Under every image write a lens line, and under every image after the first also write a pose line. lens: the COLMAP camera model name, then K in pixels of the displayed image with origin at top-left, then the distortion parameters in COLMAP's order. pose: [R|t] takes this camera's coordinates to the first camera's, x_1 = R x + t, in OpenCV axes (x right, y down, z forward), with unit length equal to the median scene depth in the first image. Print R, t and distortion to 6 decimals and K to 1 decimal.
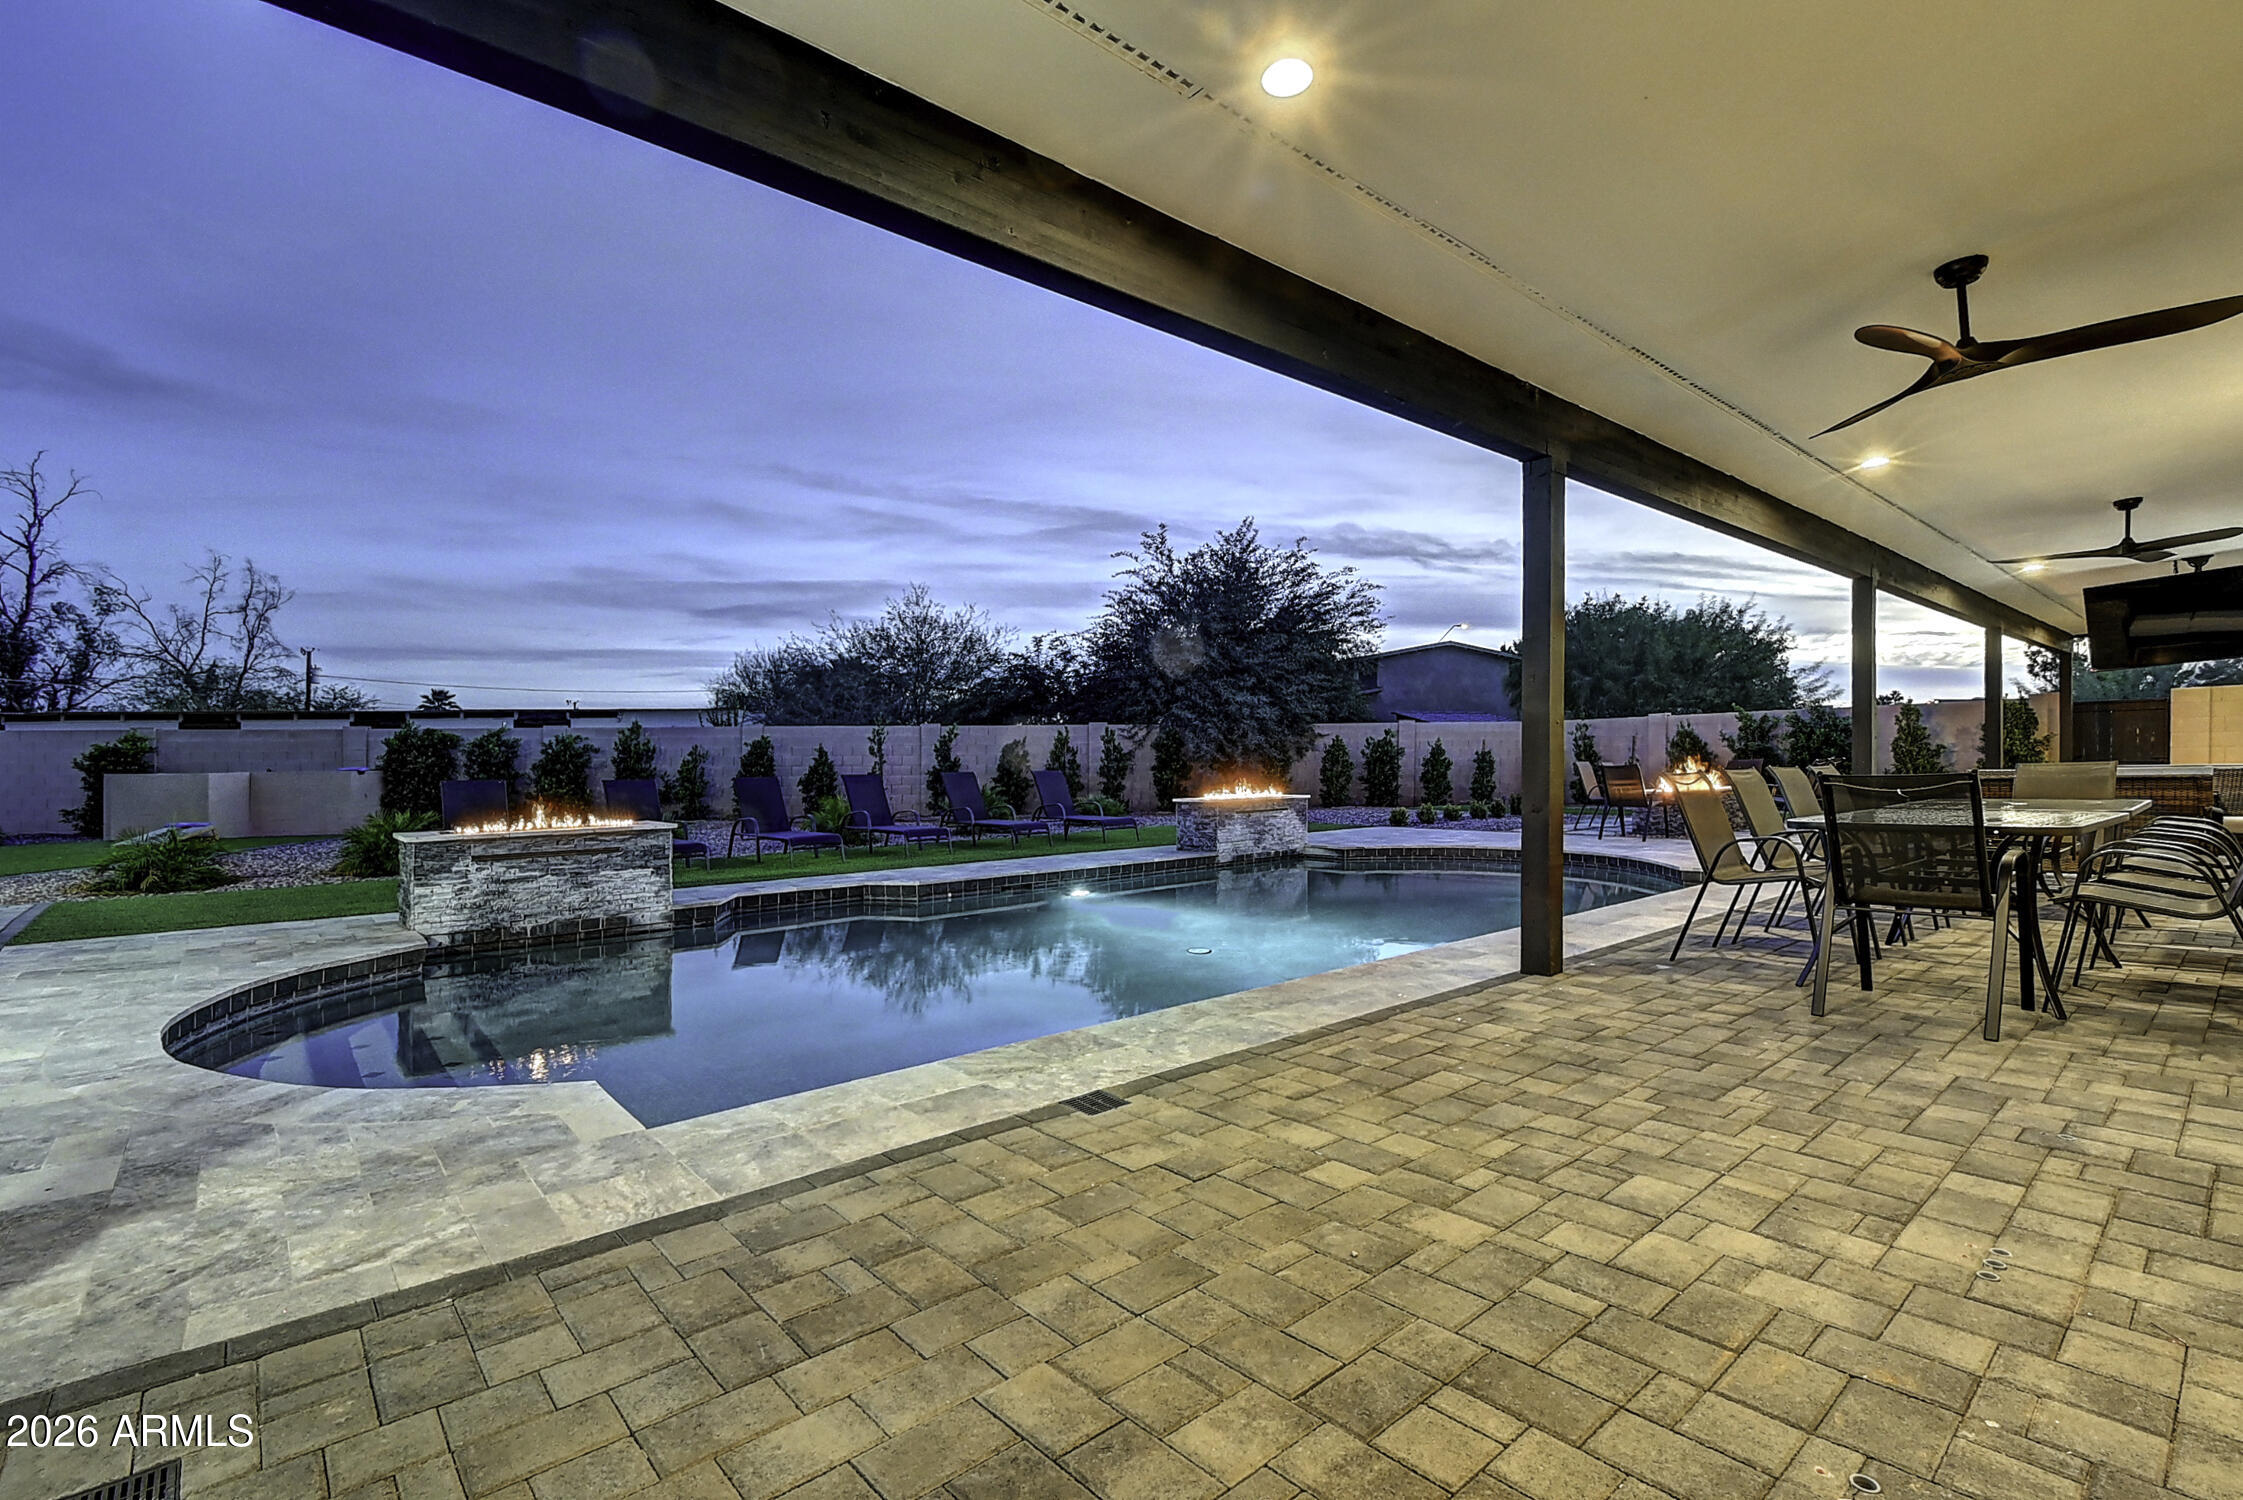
lens RADIAL K [[1009.7, 0, 1161.0], [0, 1009.7, 784.5], [0, 0, 1]] dist [0.008078, -0.000006]
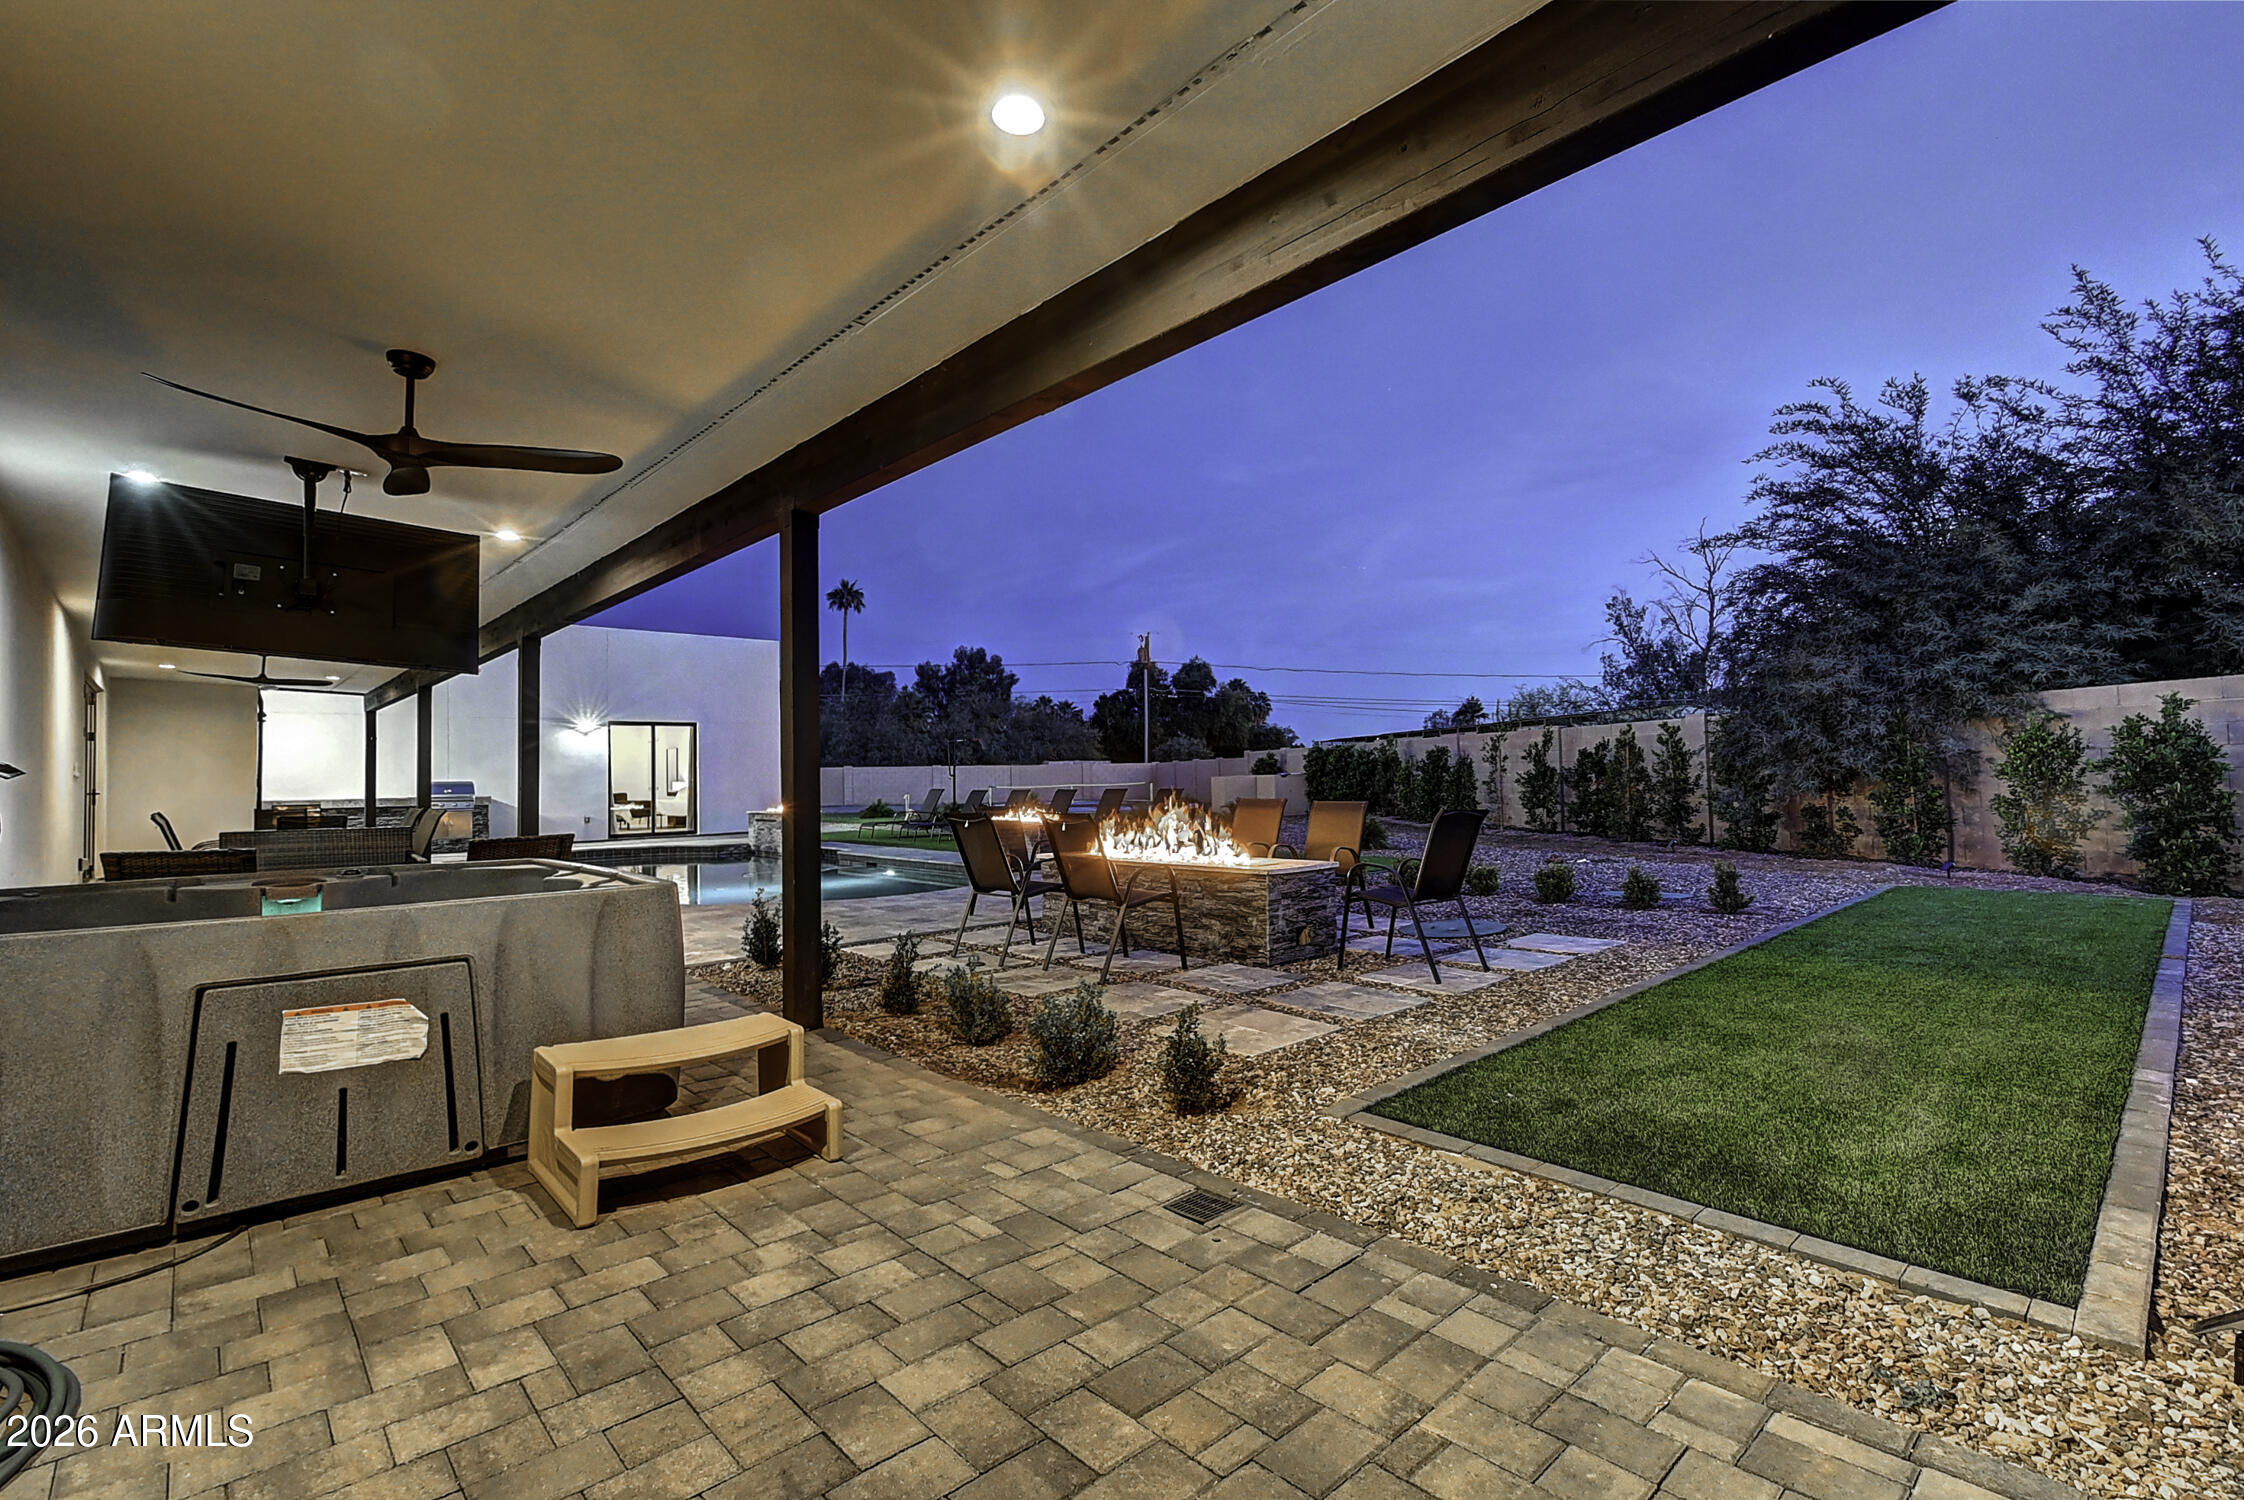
lens RADIAL K [[1010.1, 0, 1012.1], [0, 1010.1, 754.3], [0, 0, 1]] dist [0.008078, -0.000006]
pose [[-0.043498, -0.010916, -0.998994, 1.400879], [-0.006162, 0.999924, -0.010658, -0.053294], [0.999035, 0.005692, -0.043562, 1.238276]]
